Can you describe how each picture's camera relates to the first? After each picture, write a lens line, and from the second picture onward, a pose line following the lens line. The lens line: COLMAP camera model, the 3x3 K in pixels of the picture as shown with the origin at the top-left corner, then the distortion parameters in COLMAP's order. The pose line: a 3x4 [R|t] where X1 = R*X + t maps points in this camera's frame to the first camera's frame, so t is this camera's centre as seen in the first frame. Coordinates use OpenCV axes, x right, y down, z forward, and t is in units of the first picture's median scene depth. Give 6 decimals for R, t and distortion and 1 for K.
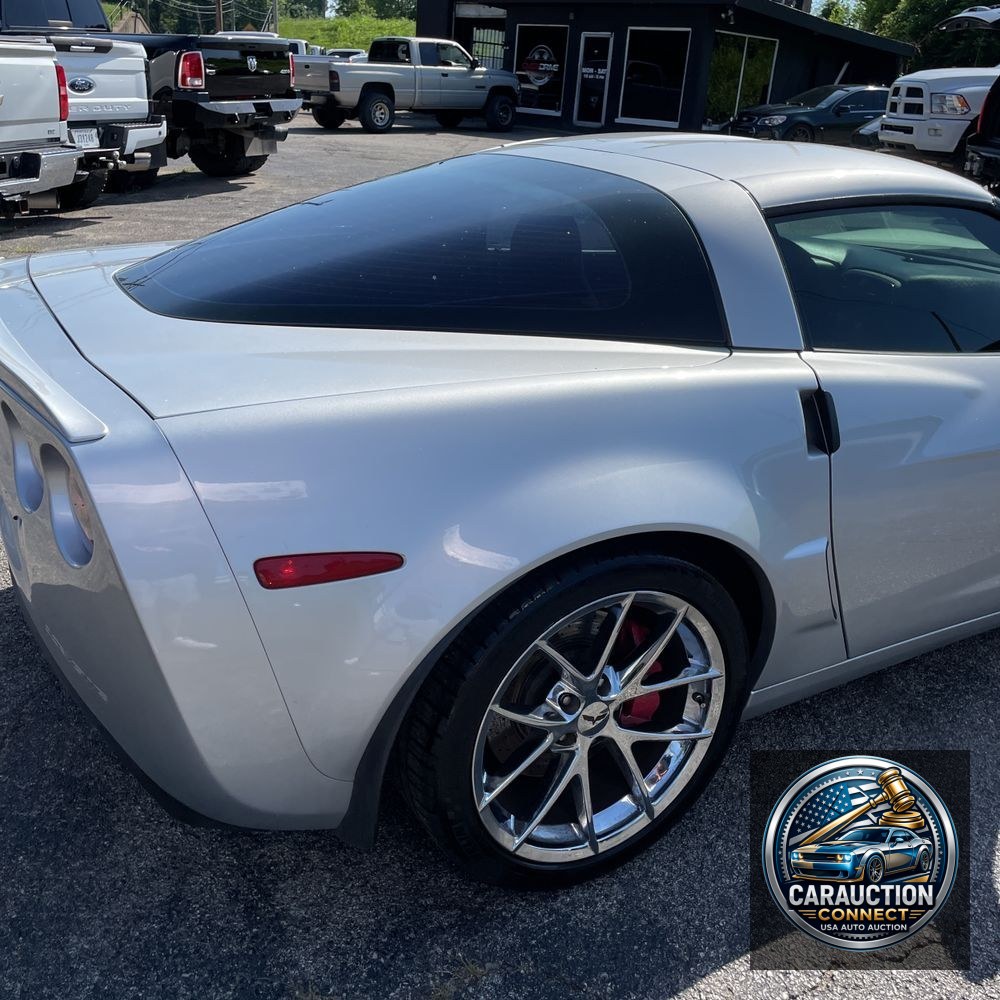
lens RADIAL K [[1023.1, 0, 490.7], [0, 1023.1, 497.0], [0, 0, 1]] dist [0.014195, 0.000000]
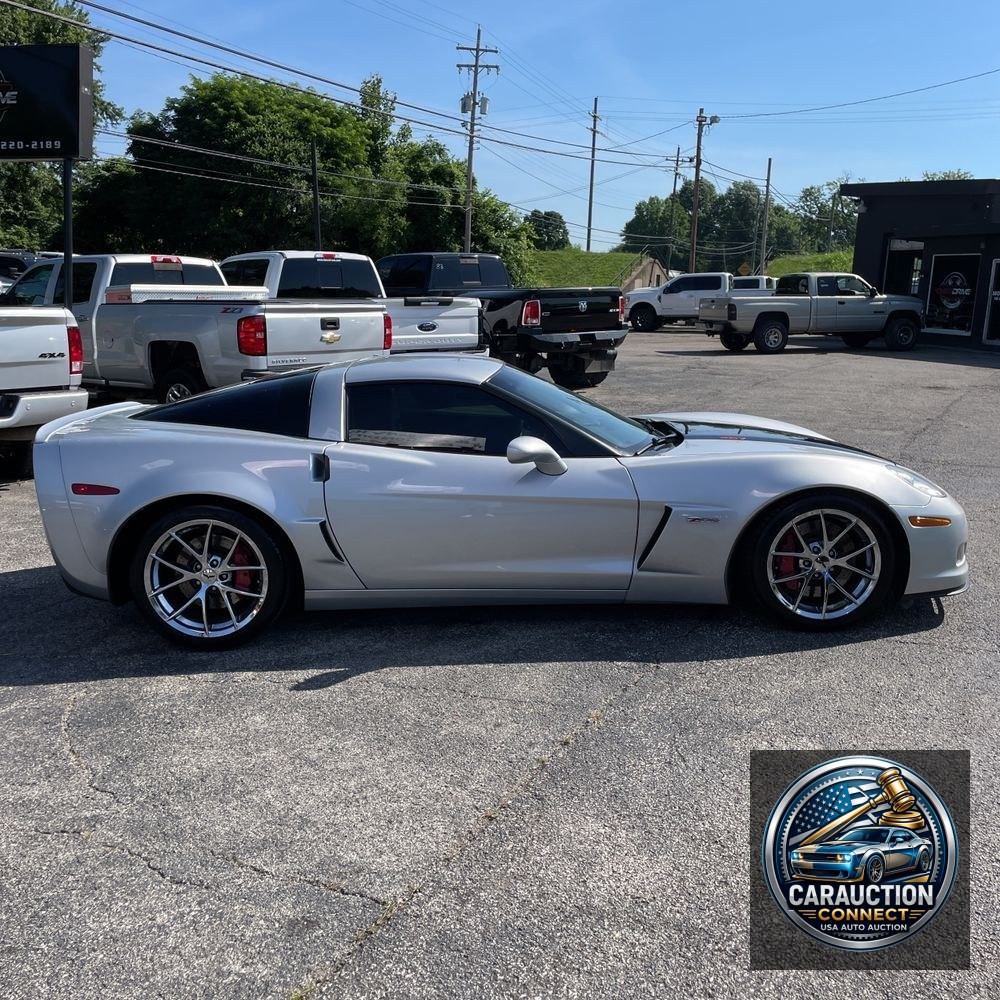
lens RADIAL K [[1023.1, 0, 501.0], [0, 1023.1, 494.6], [0, 0, 1]] dist [0.014195, 0.000000]
pose [[0.883794, 0.052234, -0.464952, 0.162911], [-0.146360, 0.974740, -0.168701, 0.029357], [0.444396, 0.217147, 0.869114, -0.077984]]
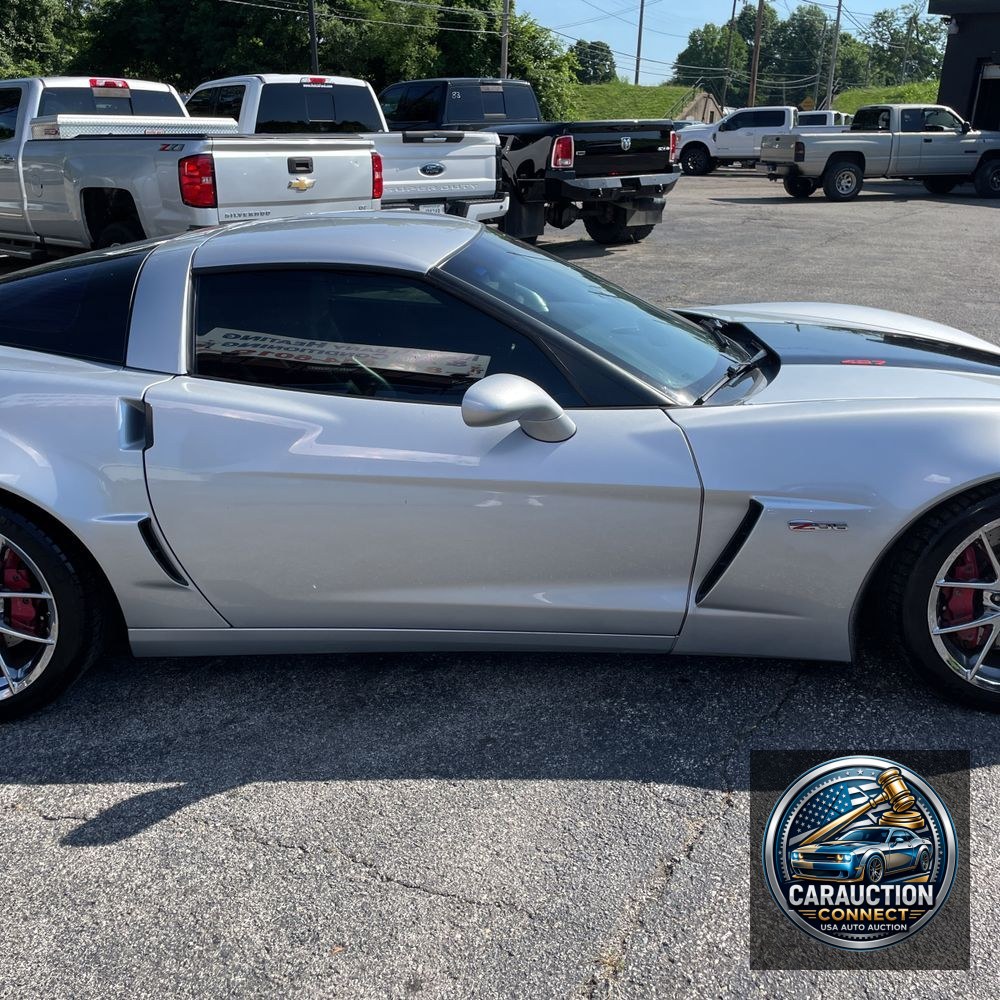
lens RADIAL K [[1023.1, 0, 494.0], [0, 1023.1, 498.8], [0, 0, 1]] dist [0.014195, 0.000000]
pose [[0.861384, 0.131205, -0.490717, 0.126543], [-0.159987, 0.986974, -0.016943, -0.002797], [0.482101, 0.093103, 0.871155, 0.005724]]
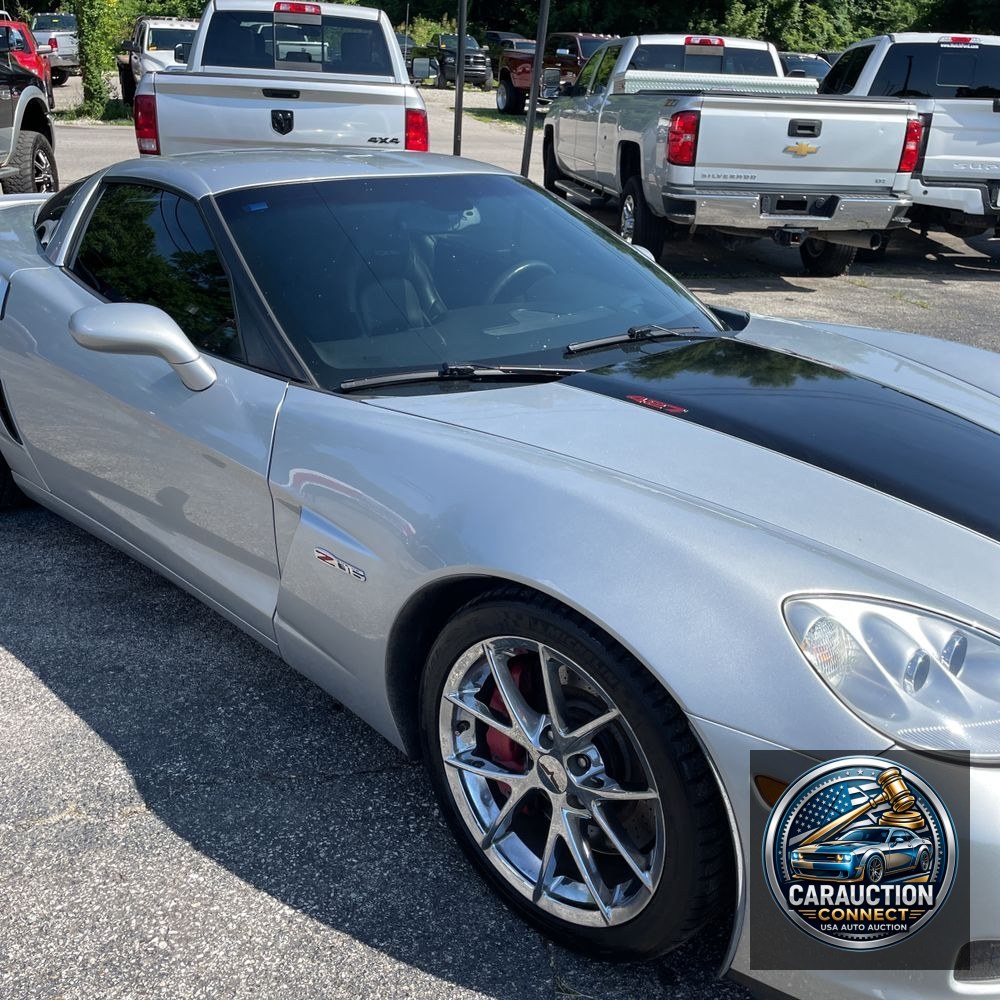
lens RADIAL K [[1023.1, 0, 507.7], [0, 1023.1, 492.3], [0, 0, 1]] dist [0.014195, 0.000000]
pose [[0.305693, 0.323523, -0.895480, 0.188169], [-0.386050, 0.901841, 0.194033, -0.037559], [0.870355, 0.286386, 0.400582, 0.100624]]
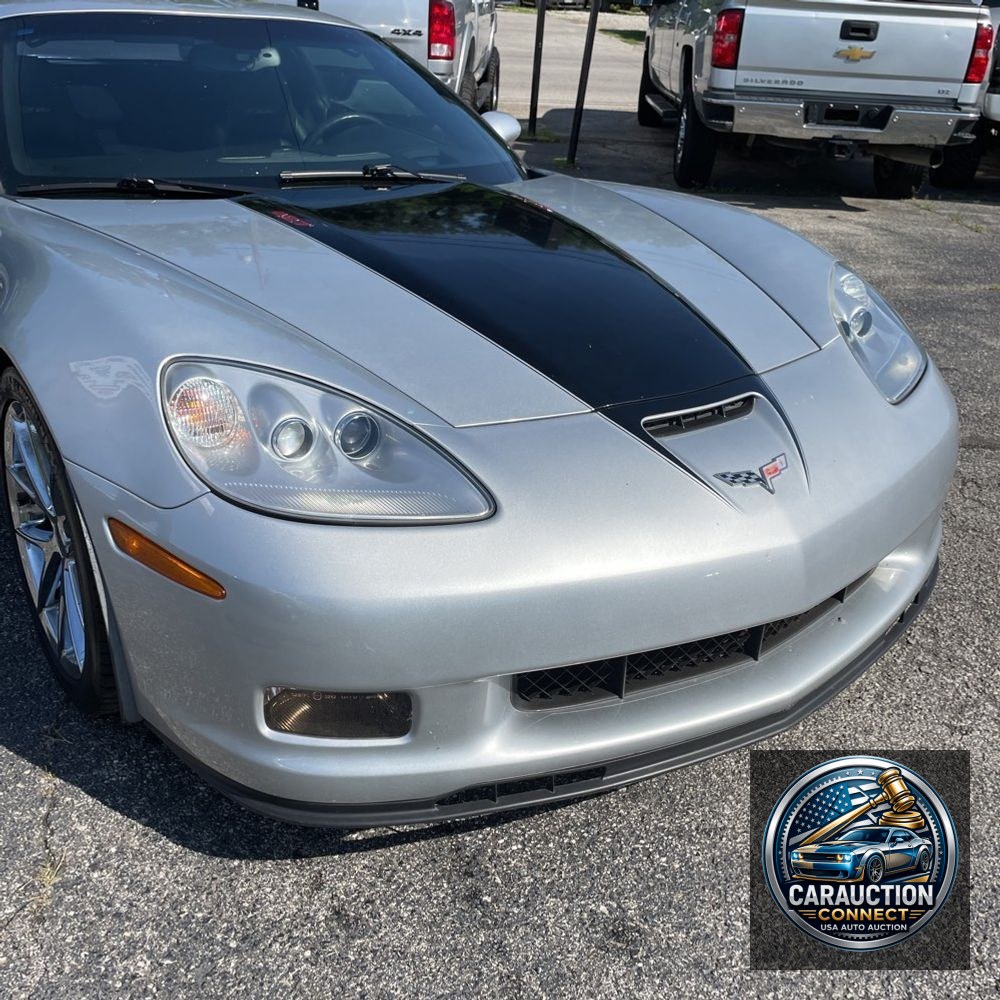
lens RADIAL K [[1023.1, 0, 504.8], [0, 1023.1, 487.6], [0, 0, 1]] dist [0.014195, 0.000000]
pose [[0.138184, 0.391238, -0.909856, 0.205825], [-0.420104, 0.855083, 0.303883, -0.048627], [0.896893, 0.340242, 0.282520, 0.151079]]
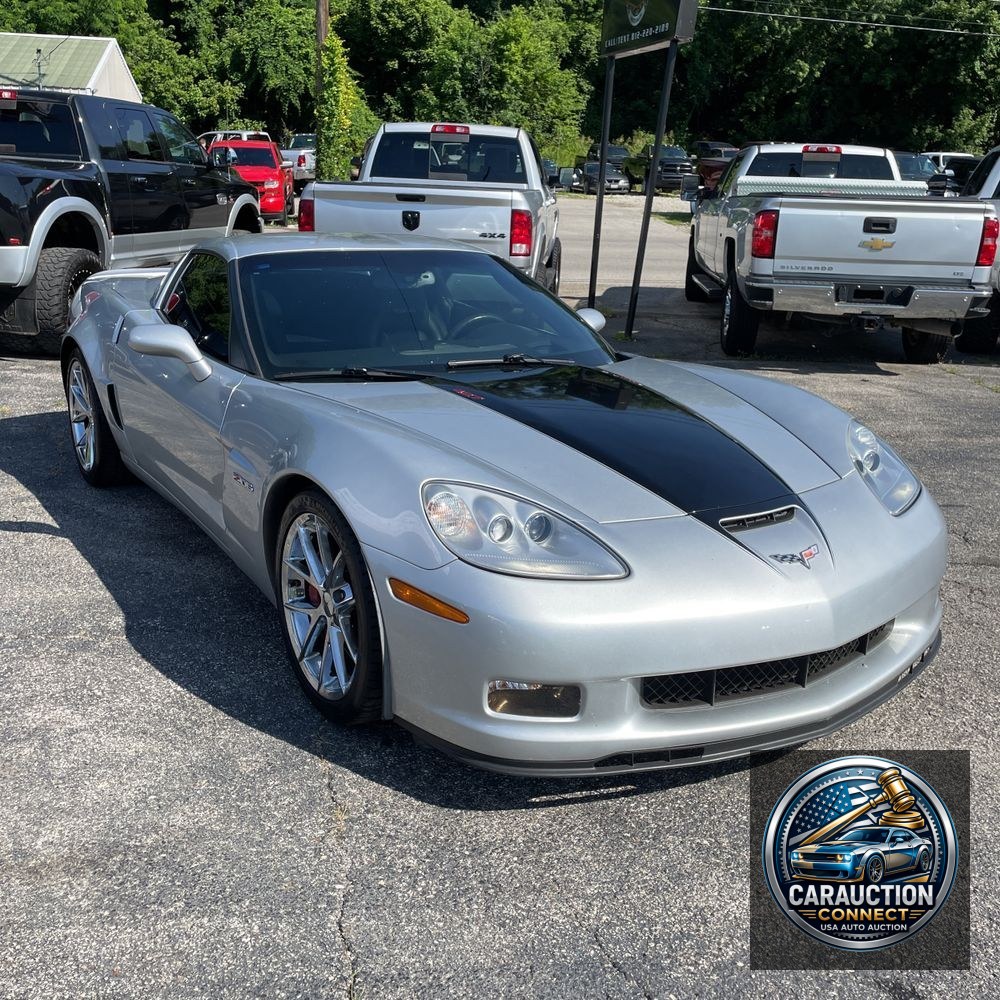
lens RADIAL K [[1023.1, 0, 494.4], [0, 1023.1, 482.7], [0, 0, 1]] dist [0.014195, 0.000000]
pose [[0.084899, 0.241411, -0.966702, 0.247099], [-0.403755, 0.895316, 0.188125, -0.049583], [0.910919, 0.374339, 0.173482, 0.134143]]
